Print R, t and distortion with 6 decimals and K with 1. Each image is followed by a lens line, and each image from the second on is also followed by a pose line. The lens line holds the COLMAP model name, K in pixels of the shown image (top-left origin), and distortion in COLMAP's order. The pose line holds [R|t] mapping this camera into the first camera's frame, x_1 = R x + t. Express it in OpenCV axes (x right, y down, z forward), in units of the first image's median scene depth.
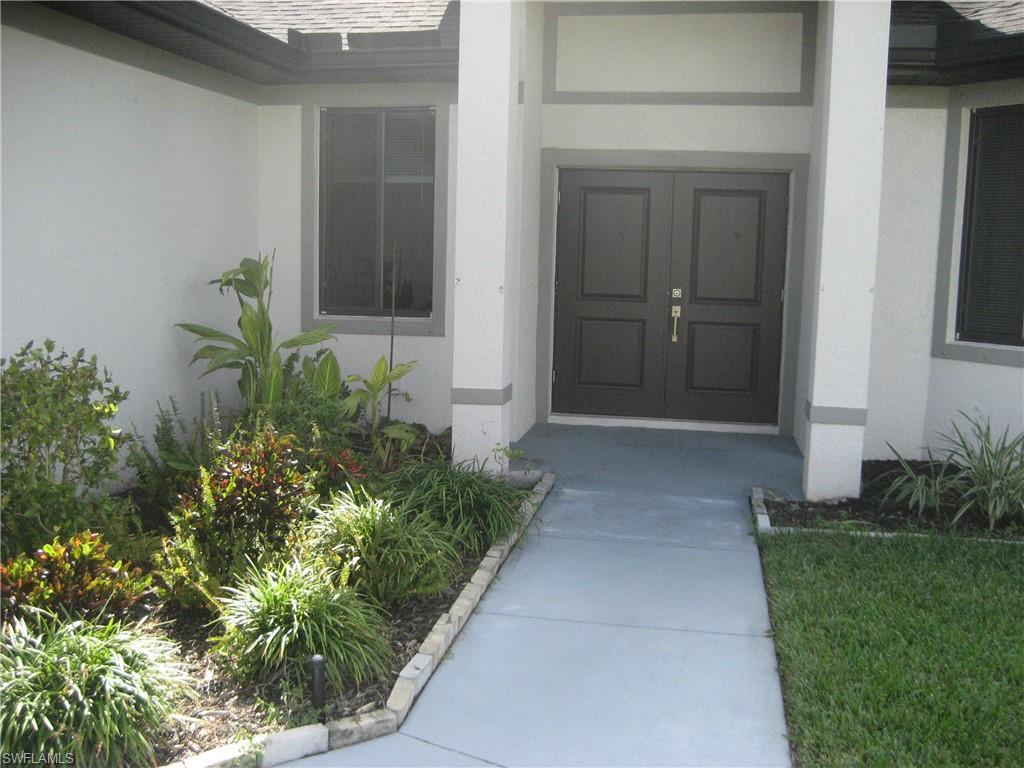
lens RADIAL K [[1059.0, 0, 512.0], [0, 1059.0, 384.0], [0, 0, 1]] dist [-0.155947, 0.215360]
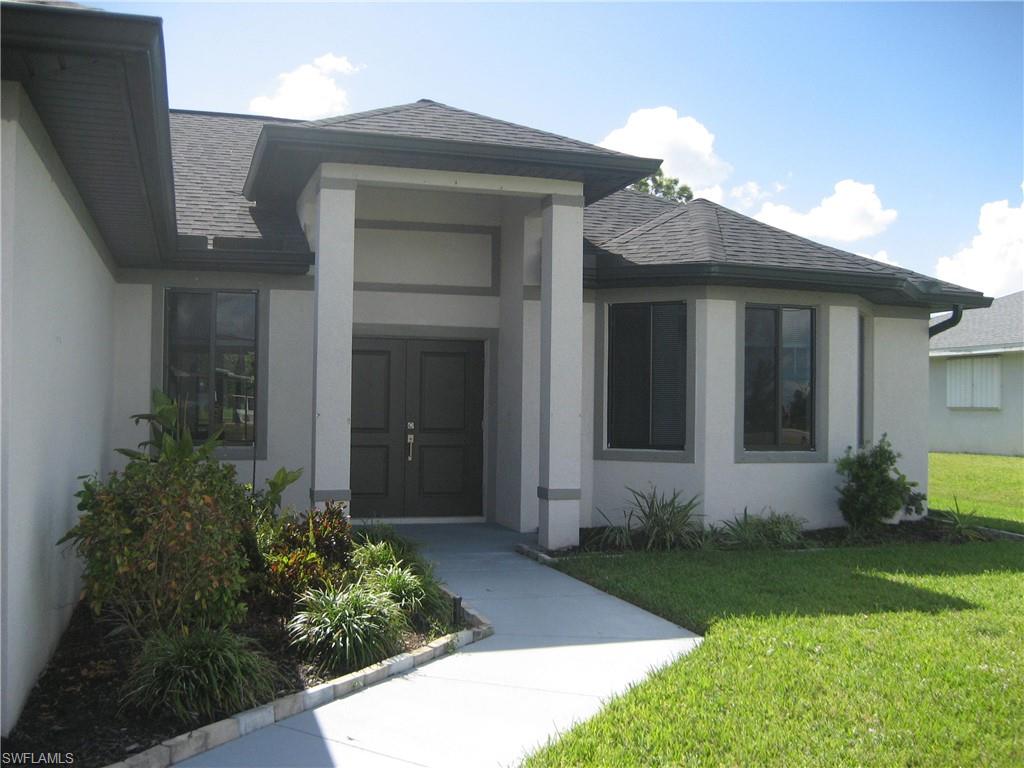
lens RADIAL K [[1059.0, 0, 512.0], [0, 1059.0, 384.0], [0, 0, 1]] dist [-0.155947, 0.215360]
pose [[0.888516, -0.001923, 0.458842, -0.386138], [0.068908, 0.989210, -0.129289, 0.051890], [-0.453642, 0.146493, 0.879061, -0.314069]]
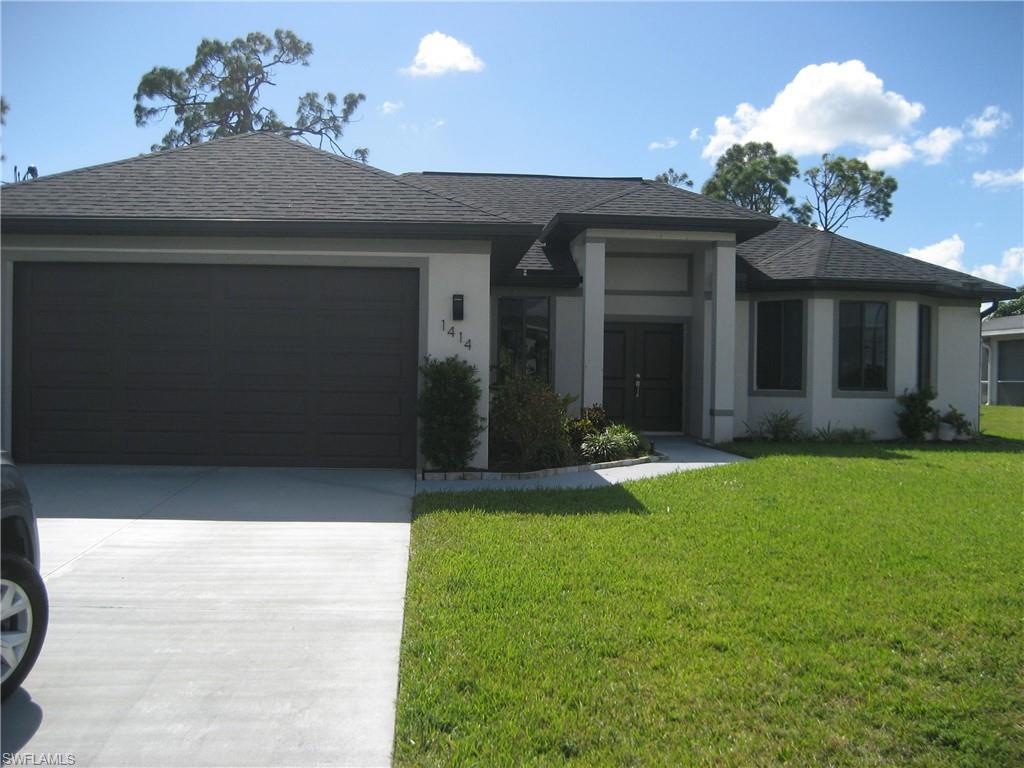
lens RADIAL K [[1059.0, 0, 512.0], [0, 1059.0, 384.0], [0, 0, 1]] dist [-0.155947, 0.215360]
pose [[0.968998, -0.009933, 0.246870, -0.721306], [0.040050, 0.992291, -0.117276, 0.203144], [-0.243802, 0.123527, 0.961926, -1.223195]]
